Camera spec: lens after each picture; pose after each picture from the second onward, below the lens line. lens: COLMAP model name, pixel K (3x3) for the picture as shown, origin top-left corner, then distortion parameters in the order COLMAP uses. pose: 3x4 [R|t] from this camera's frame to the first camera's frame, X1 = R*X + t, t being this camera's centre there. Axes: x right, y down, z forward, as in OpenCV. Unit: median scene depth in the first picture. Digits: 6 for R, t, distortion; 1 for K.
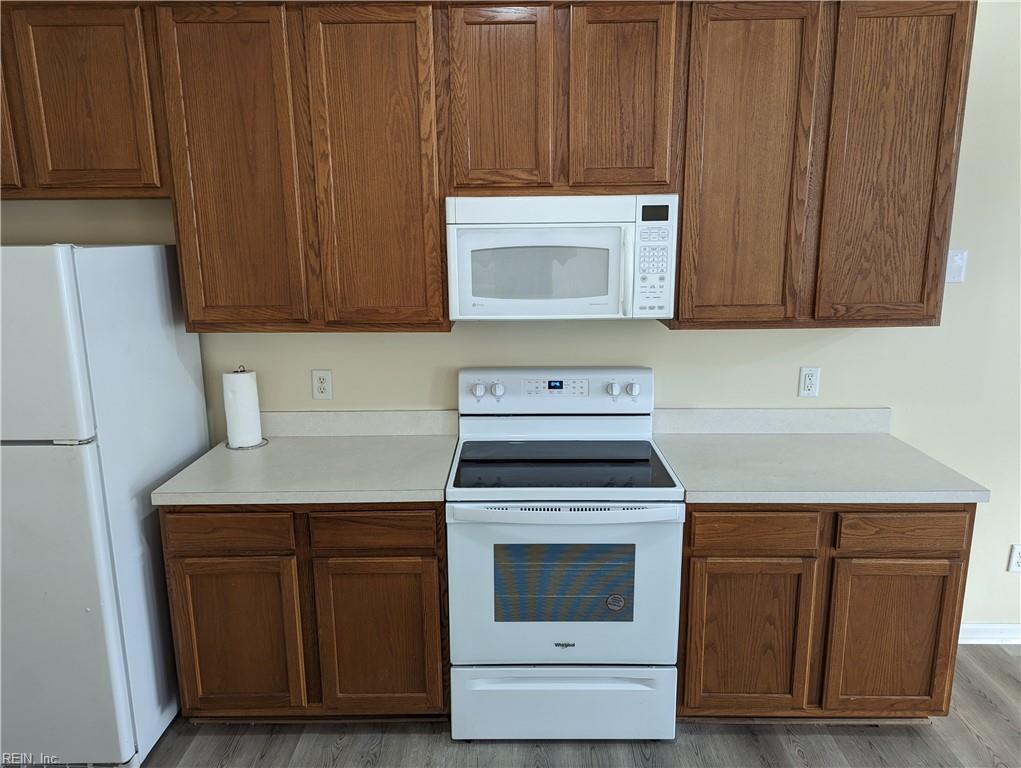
lens RADIAL K [[716.0, 0, 510.9], [0, 716.0, 378.3], [0, 0, 1]] dist [0.096308, -0.109041]
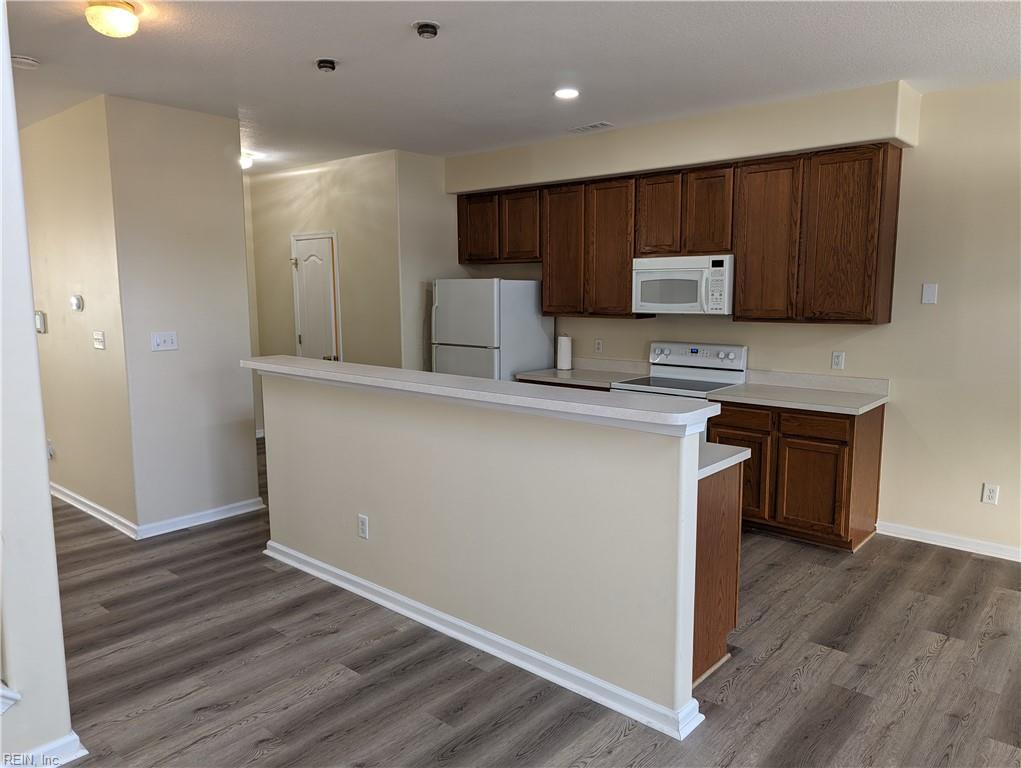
lens RADIAL K [[716.0, 0, 510.9], [0, 716.0, 378.3], [0, 0, 1]] dist [0.096308, -0.109041]
pose [[0.759286, 0.089076, -0.644632, 1.092993], [-0.139598, 0.989822, -0.027652, 0.235827], [0.635608, 0.110985, 0.763993, -0.922143]]
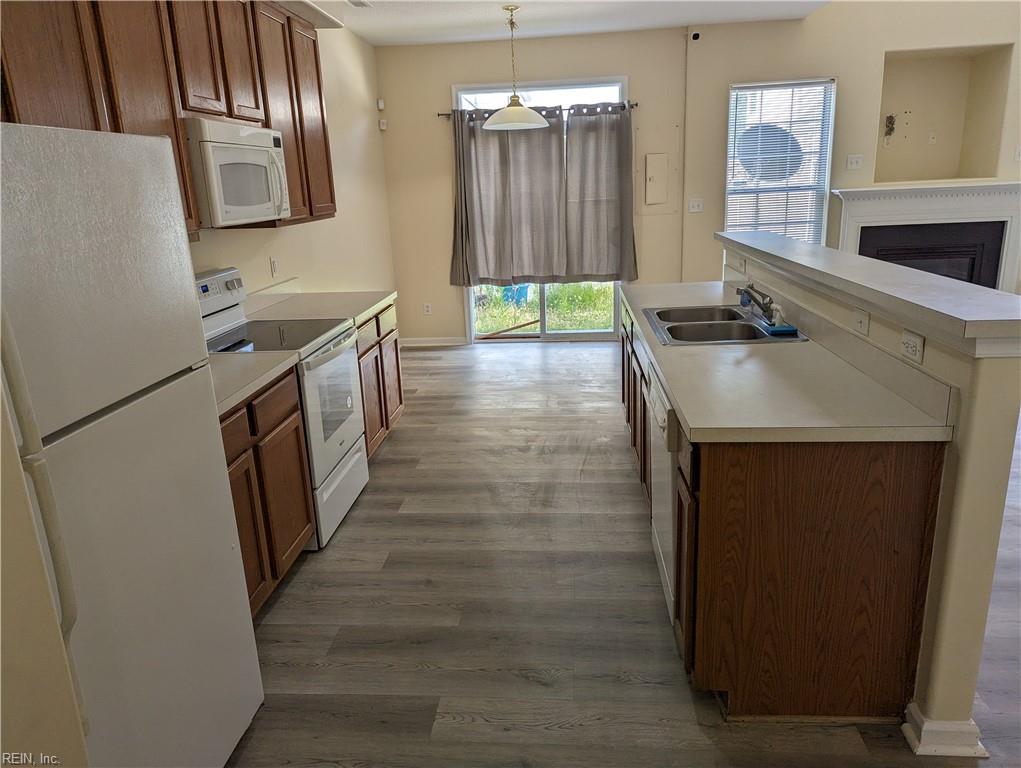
lens RADIAL K [[716.0, 0, 510.9], [0, 716.0, 378.3], [0, 0, 1]] dist [0.096308, -0.109041]
pose [[0.063852, -0.257012, 0.964297, -1.258967], [0.248503, 0.939926, 0.234062, -0.008424], [-0.966524, 0.224685, 0.123884, 0.458413]]
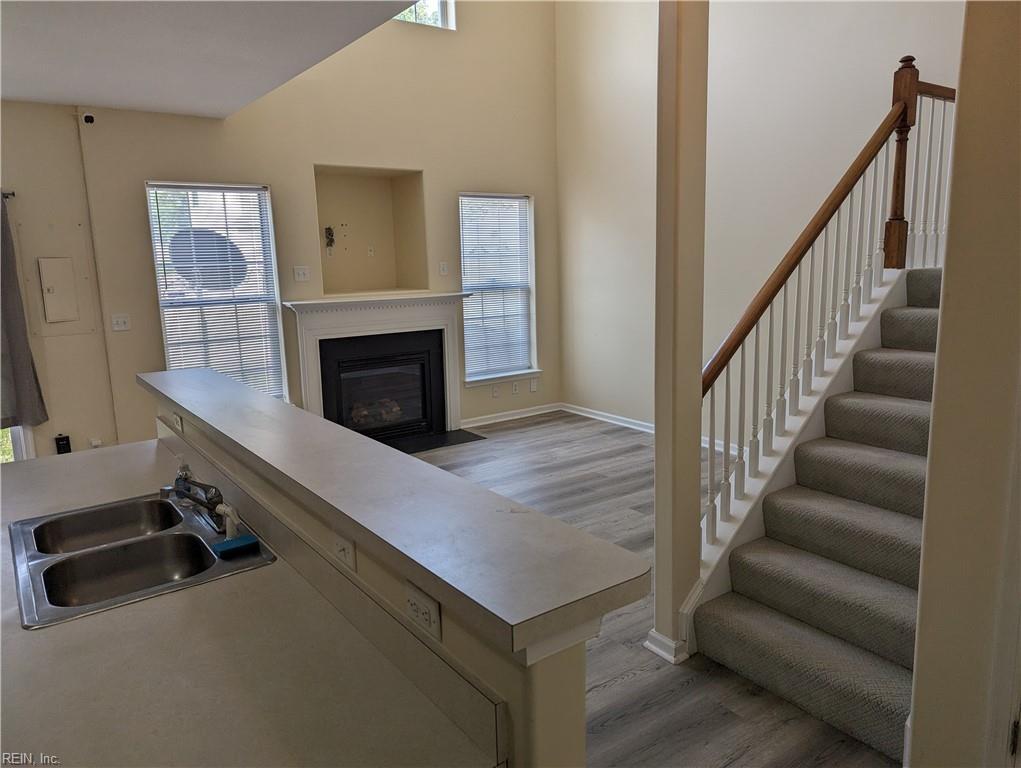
lens RADIAL K [[716.0, 0, 510.9], [0, 716.0, 378.3], [0, 0, 1]] dist [0.096308, -0.109041]
pose [[-0.595730, -0.114695, 0.794953, -0.647171], [0.194968, 0.939498, 0.281657, -0.055957], [-0.779162, 0.322782, -0.537325, 0.202334]]
